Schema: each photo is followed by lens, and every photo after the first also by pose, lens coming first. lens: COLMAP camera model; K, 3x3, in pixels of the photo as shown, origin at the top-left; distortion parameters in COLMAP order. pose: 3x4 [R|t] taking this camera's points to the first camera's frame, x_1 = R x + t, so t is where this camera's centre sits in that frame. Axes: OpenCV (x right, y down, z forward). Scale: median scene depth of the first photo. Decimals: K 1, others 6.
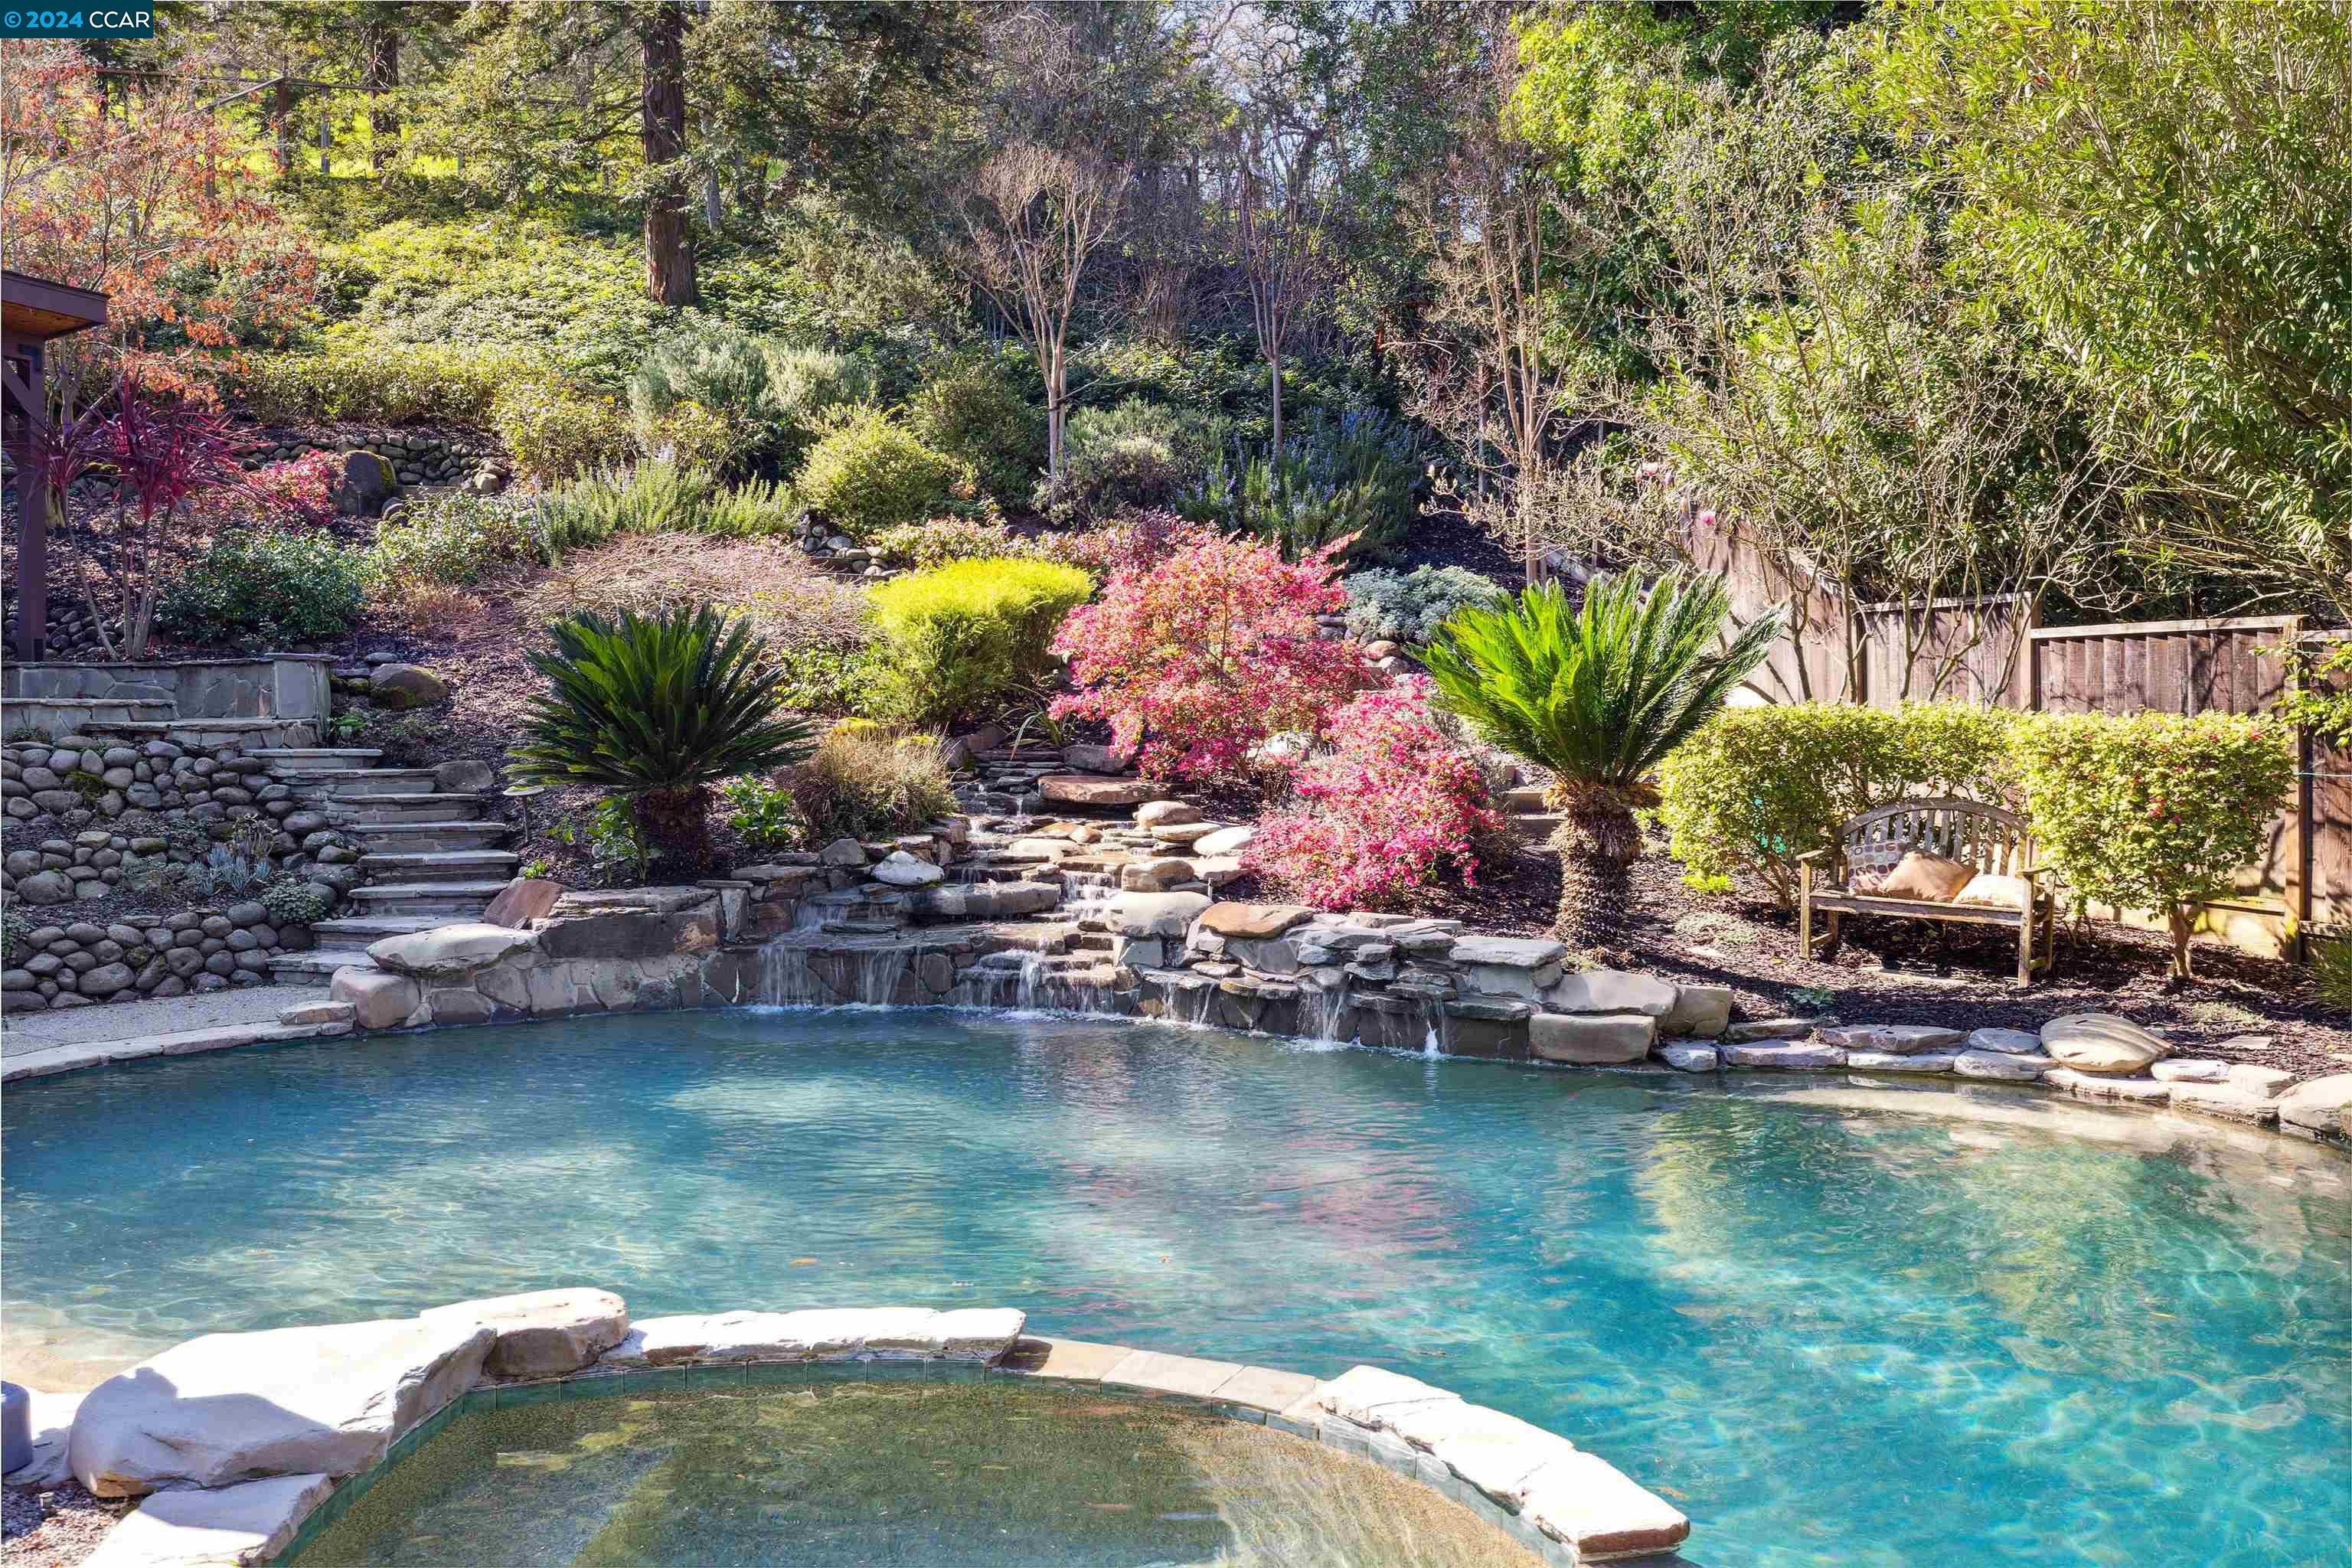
lens RADIAL K [[1935.3, 0, 1176.3], [0, 1935.3, 784.9], [0, 0, 1]] dist [-0.000207, 0.003321]
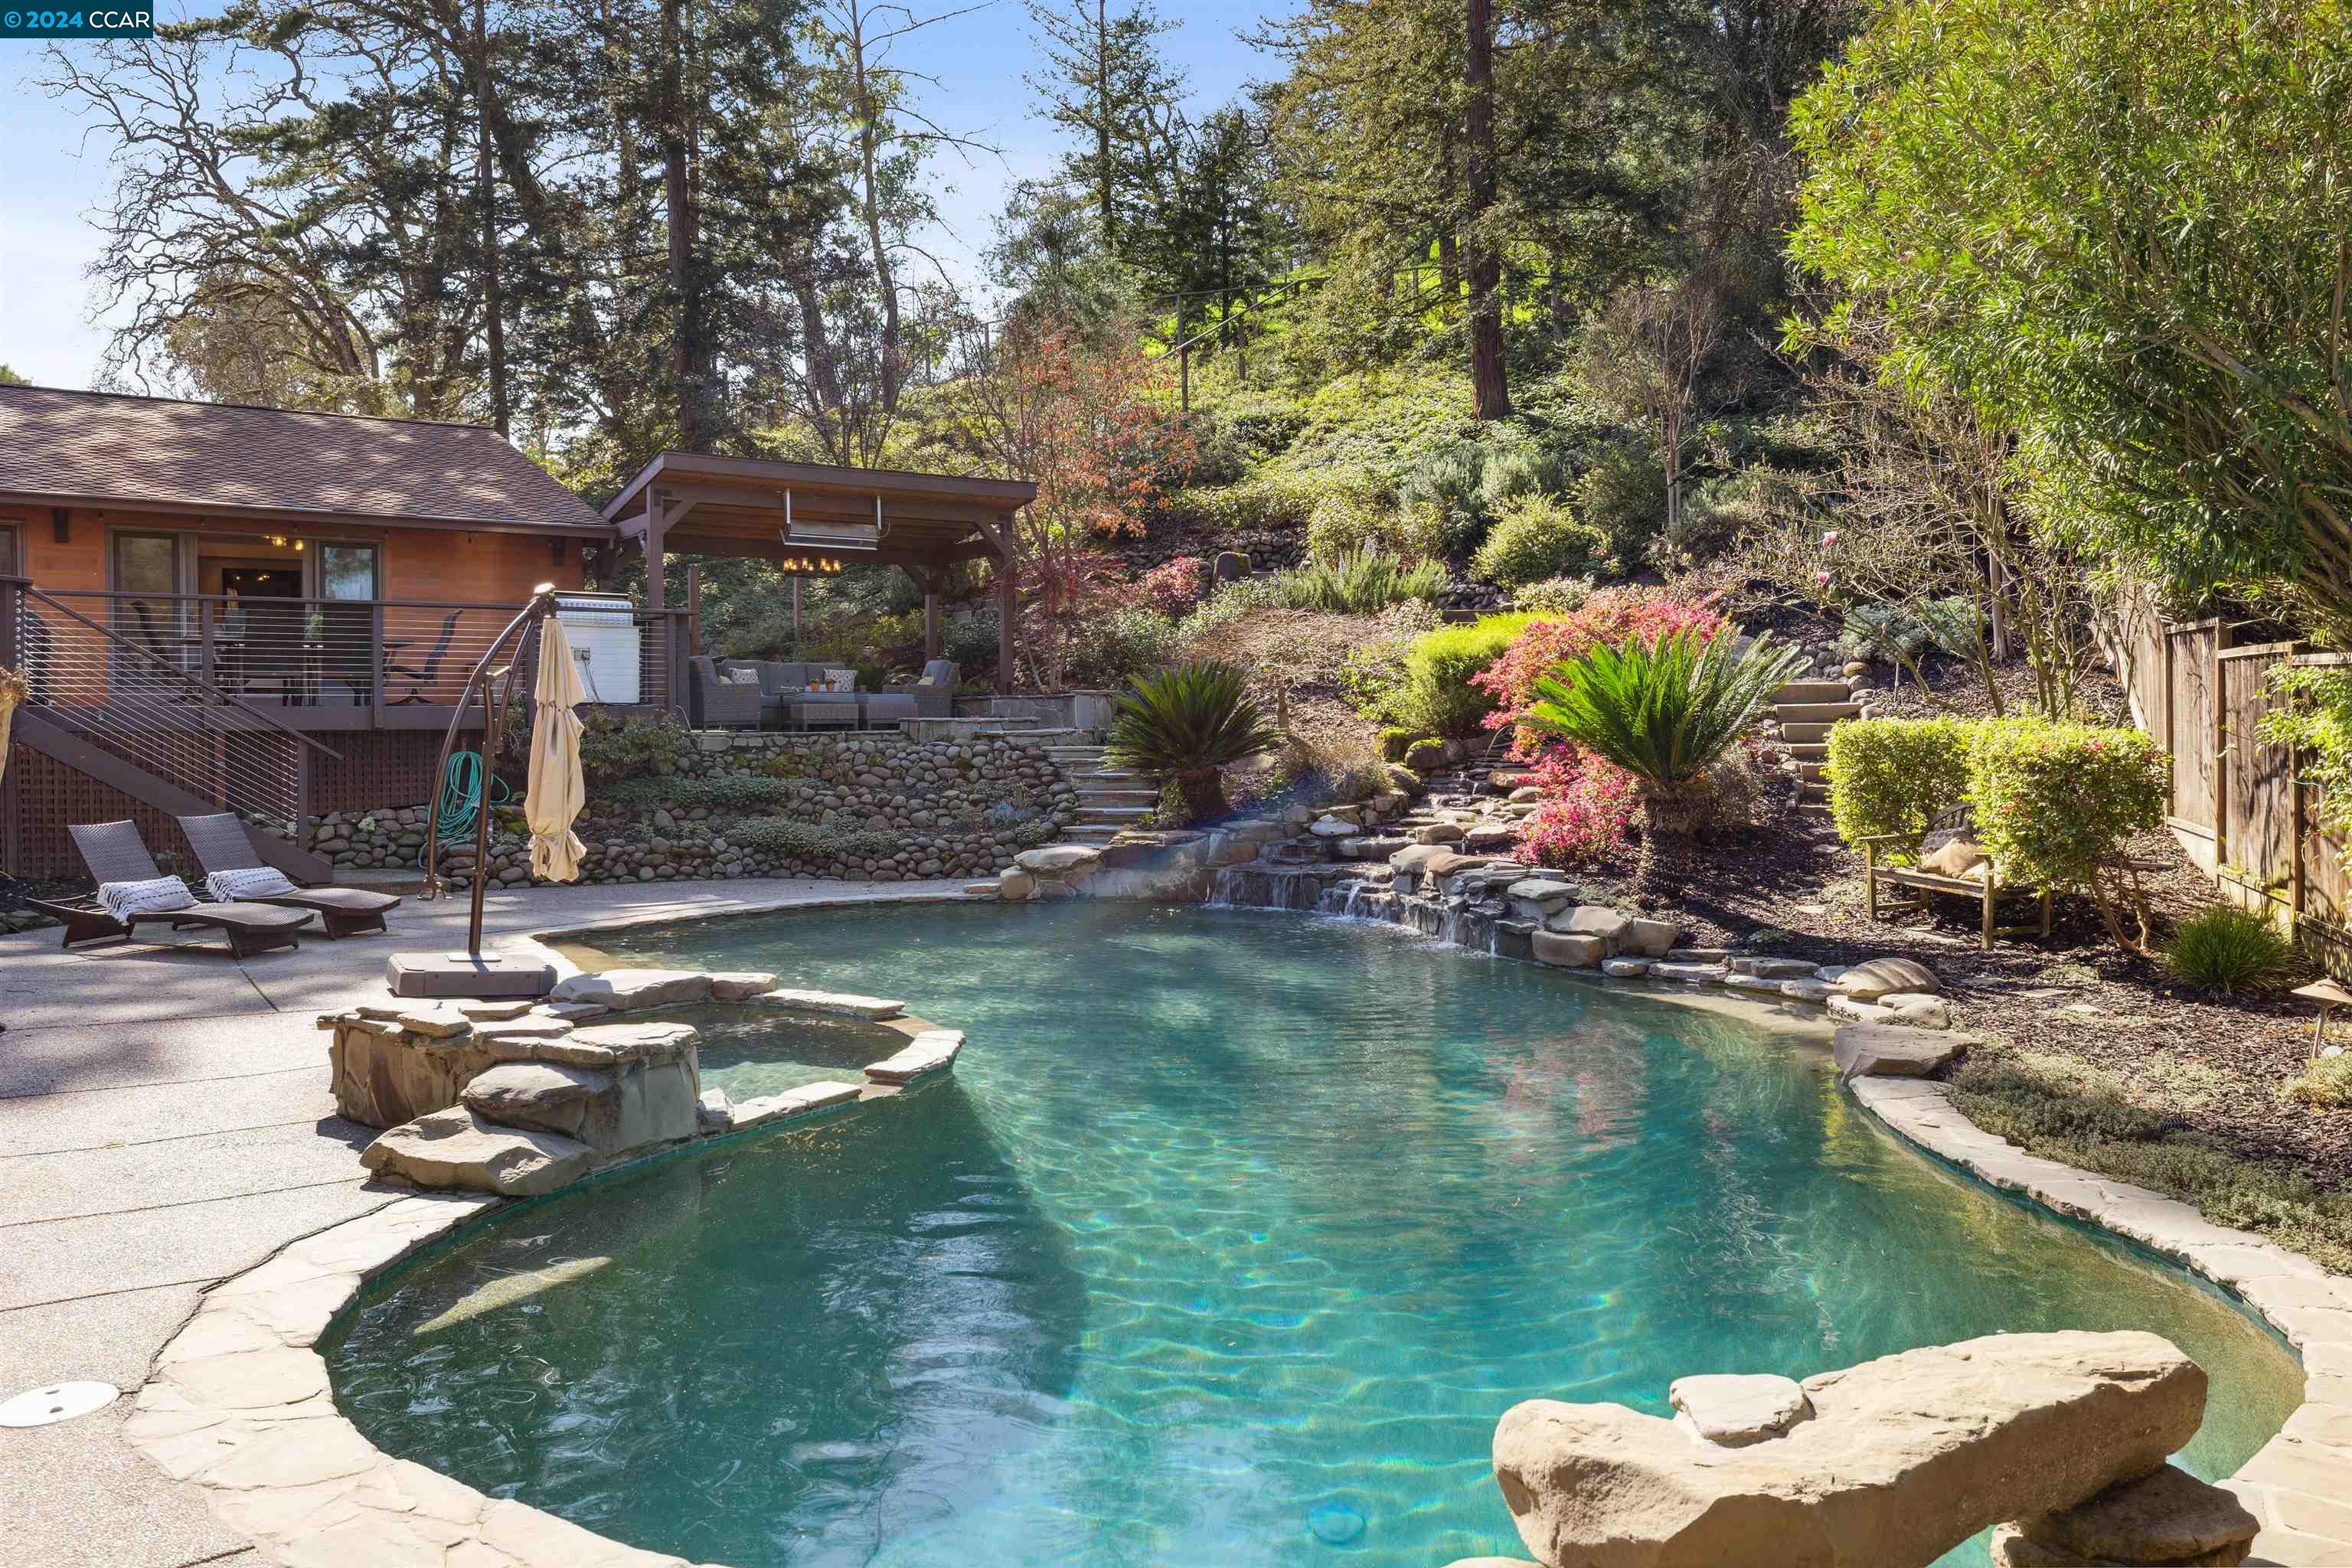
lens RADIAL K [[1703.6, 0, 1175.3], [0, 1703.6, 782.5], [0, 0, 1]] dist [0.007313, 0.002108]
pose [[0.793975, 0.019347, -0.607642, 0.630166], [-0.015277, 0.999813, 0.011873, -0.006609], [0.607758, -0.000144, 0.794122, -0.179951]]
